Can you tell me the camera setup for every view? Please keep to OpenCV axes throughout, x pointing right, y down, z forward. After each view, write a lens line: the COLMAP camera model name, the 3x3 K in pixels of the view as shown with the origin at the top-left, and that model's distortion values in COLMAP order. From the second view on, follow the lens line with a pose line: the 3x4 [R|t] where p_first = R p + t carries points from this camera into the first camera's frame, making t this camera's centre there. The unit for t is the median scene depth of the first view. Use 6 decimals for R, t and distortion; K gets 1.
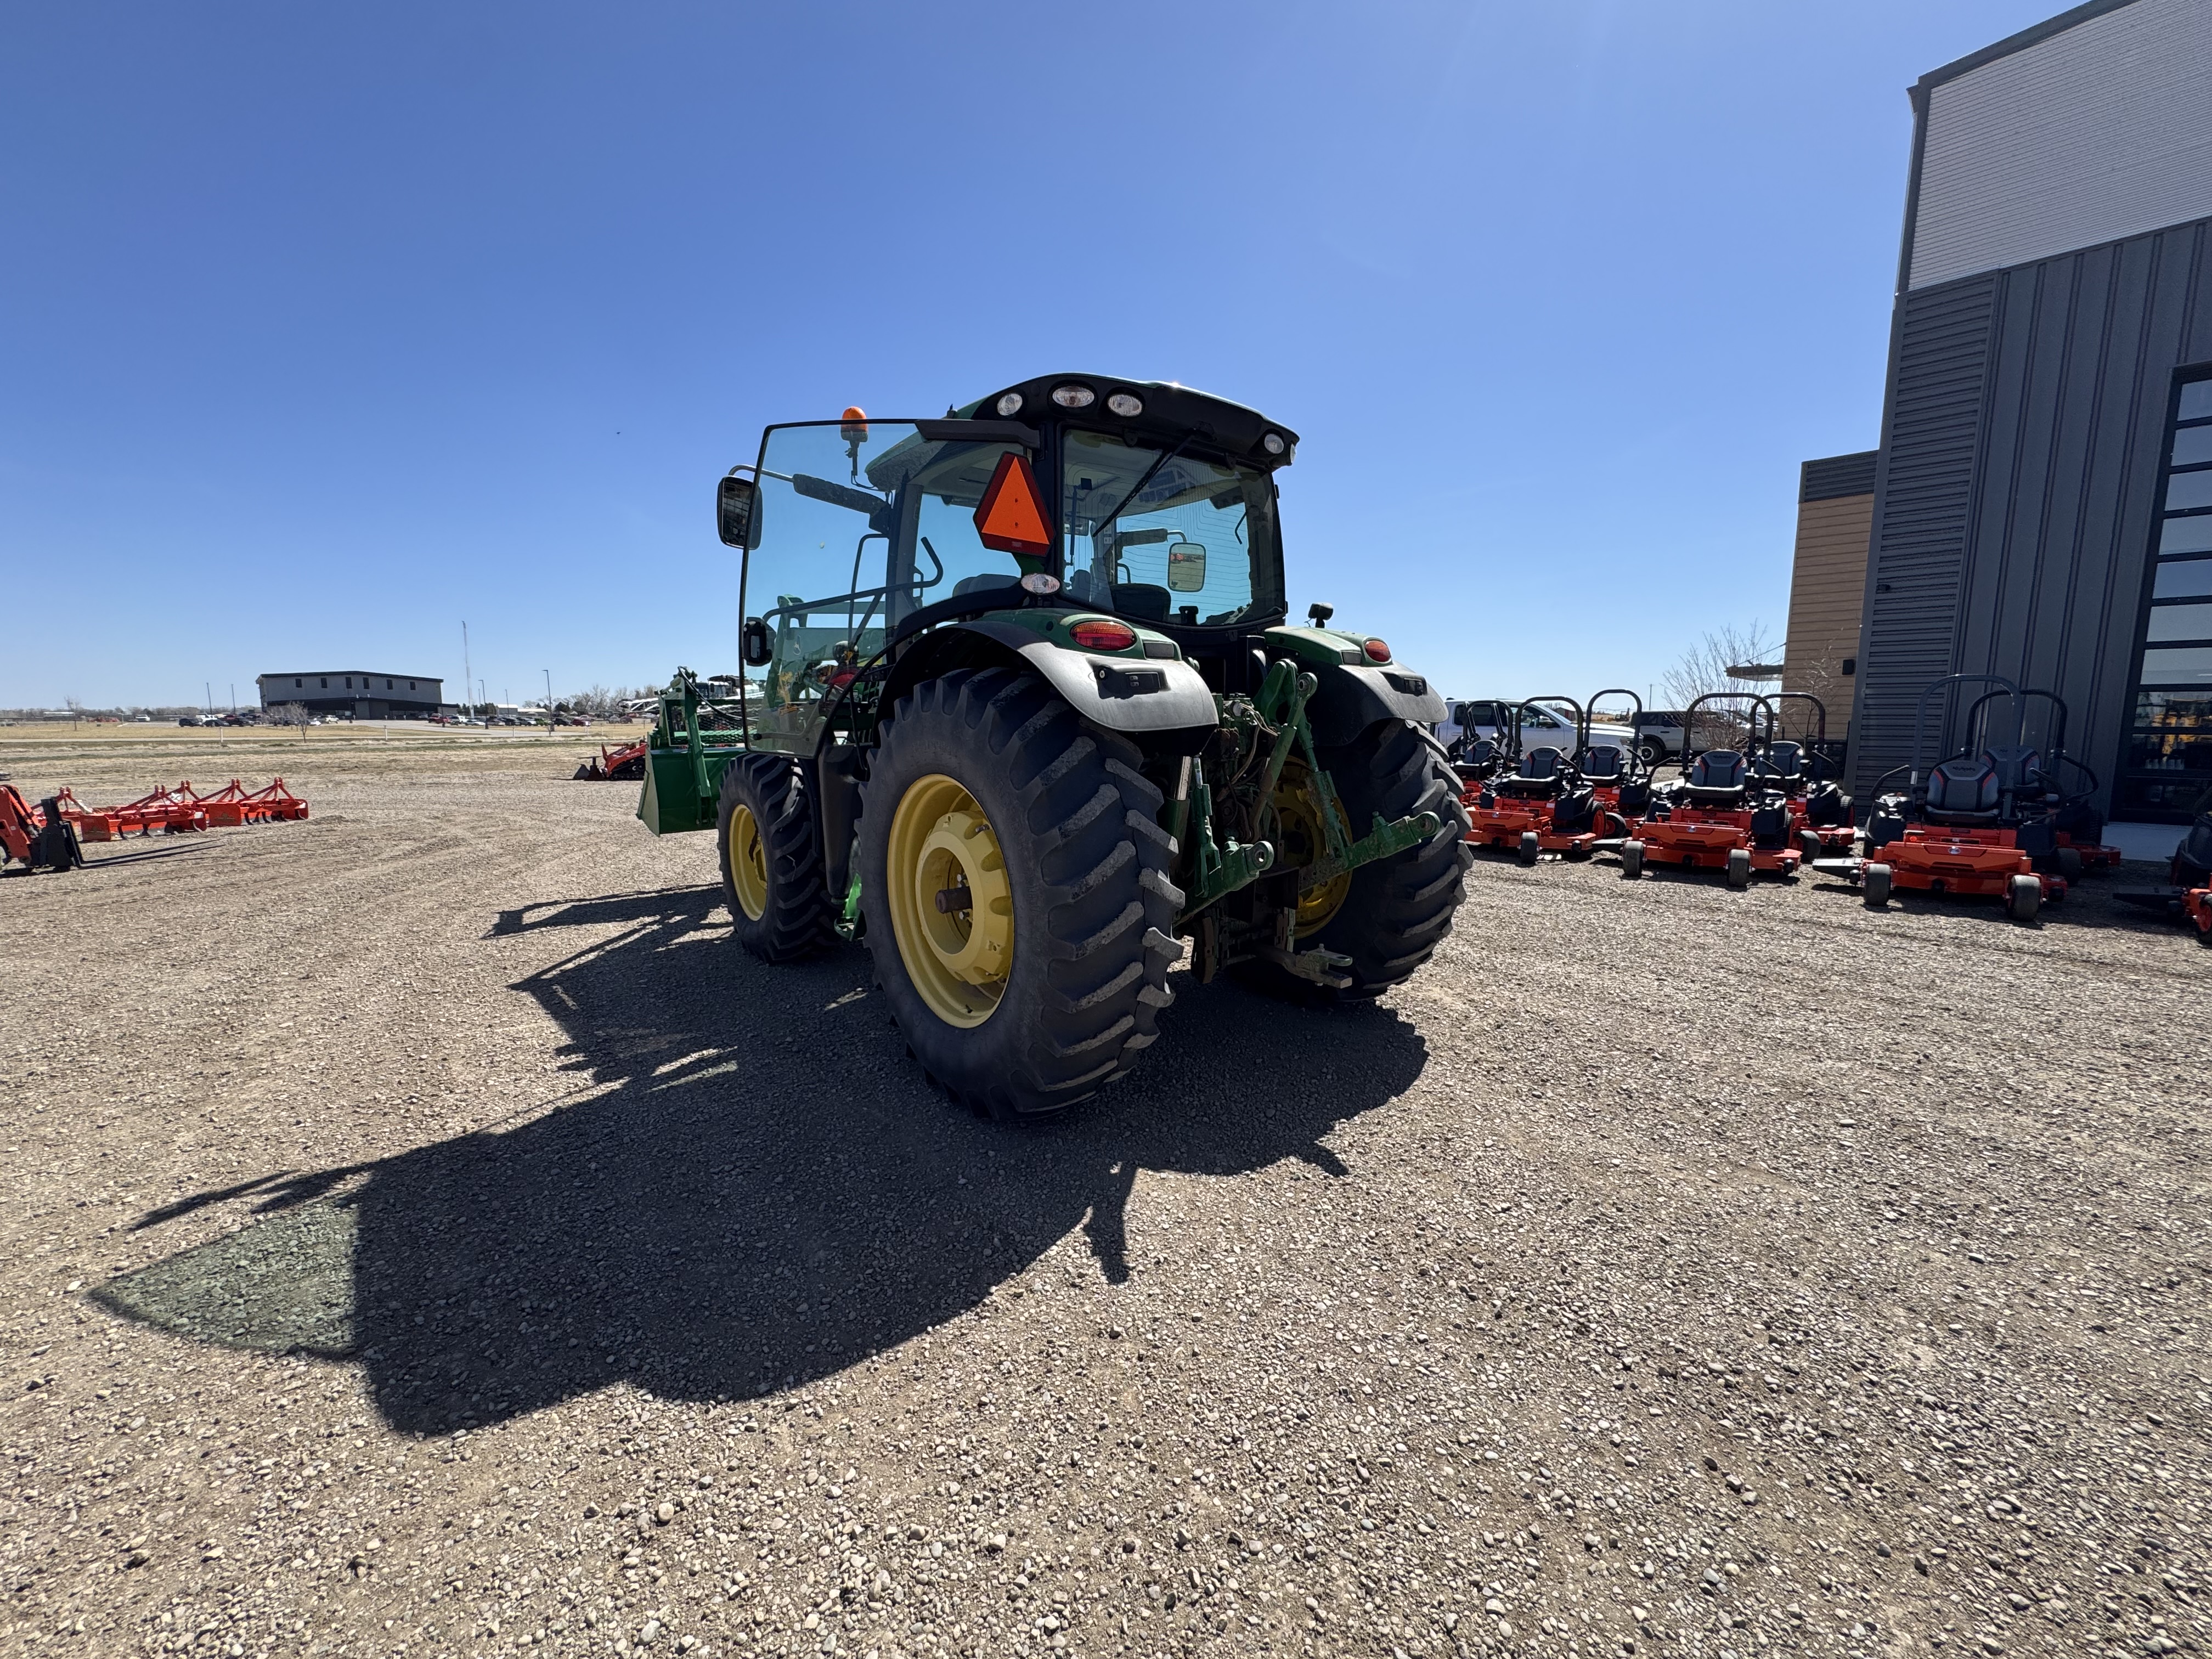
lens RADIAL K [[878.3, 0, 1106.0], [0, 878.3, 829.5], [0, 0, 1]] dist [0.001482, 0.000069]
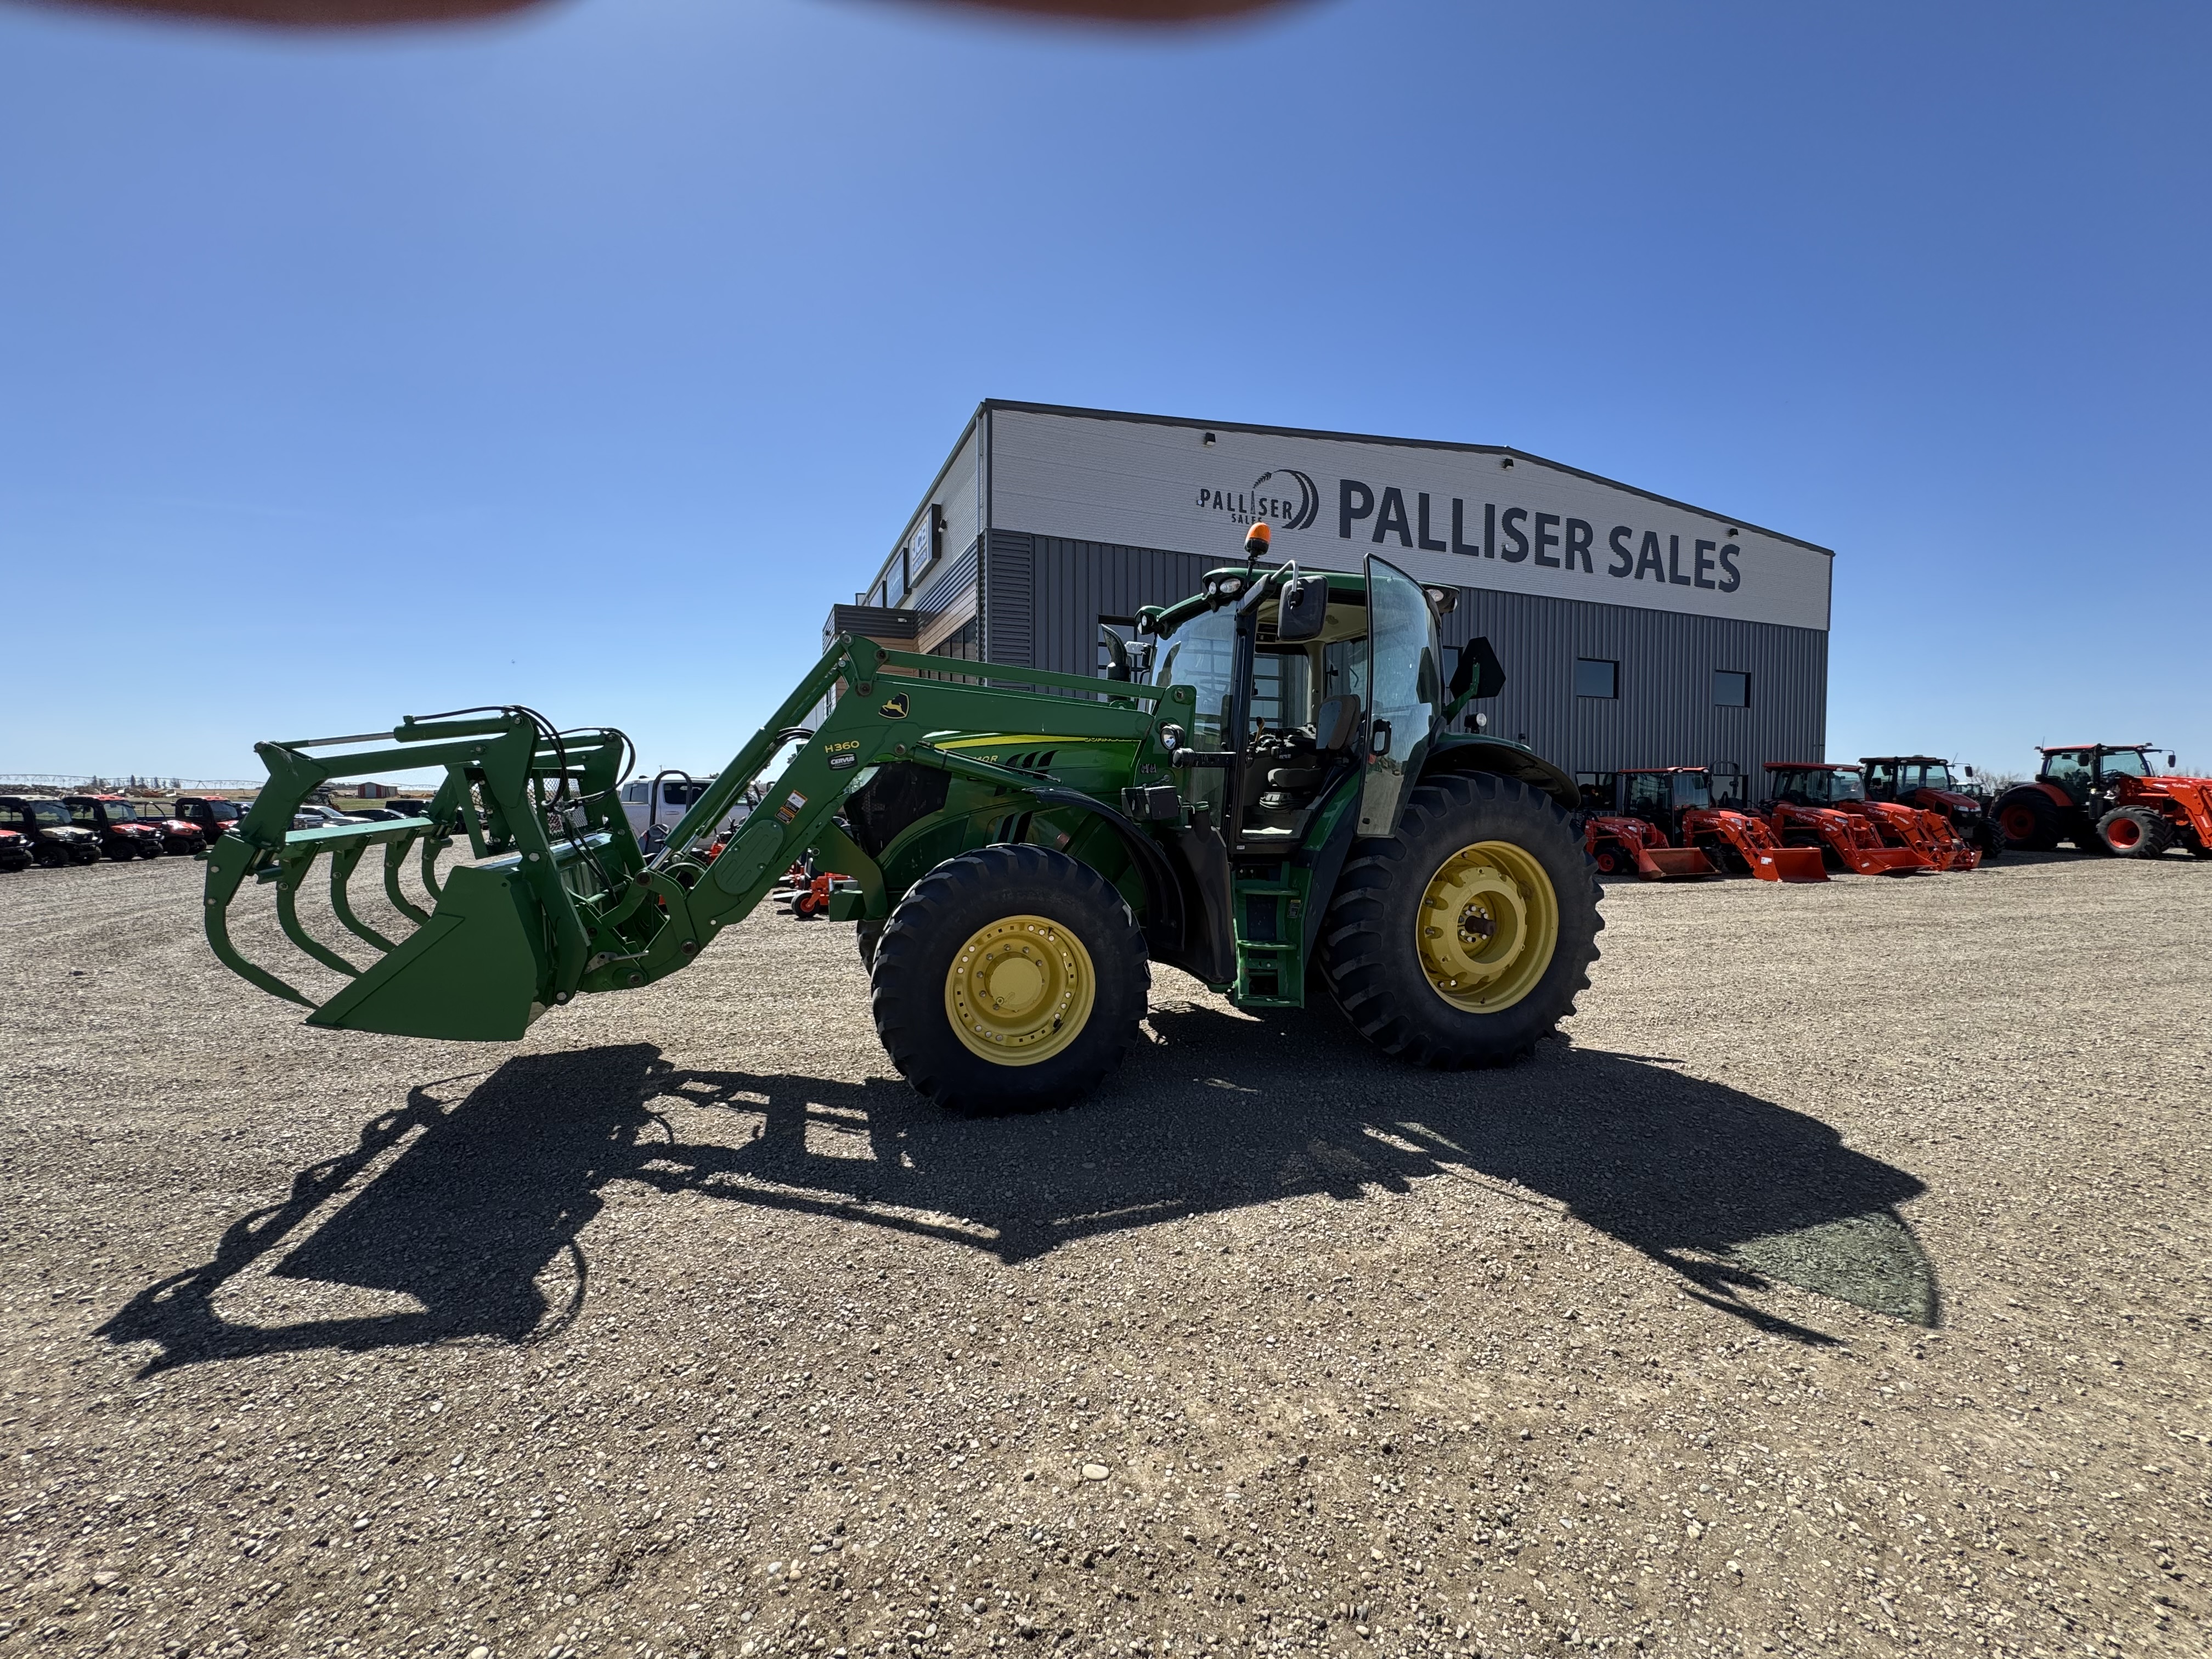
lens RADIAL K [[878.3, 0, 1106.0], [0, 878.3, 829.5], [0, 0, 1]] dist [0.001482, 0.000069]
pose [[0.361826, -0.033337, 0.931649, -1.704350], [0.113156, 0.993542, -0.008395, -0.135650], [-0.925353, 0.108459, 0.363261, 1.001963]]
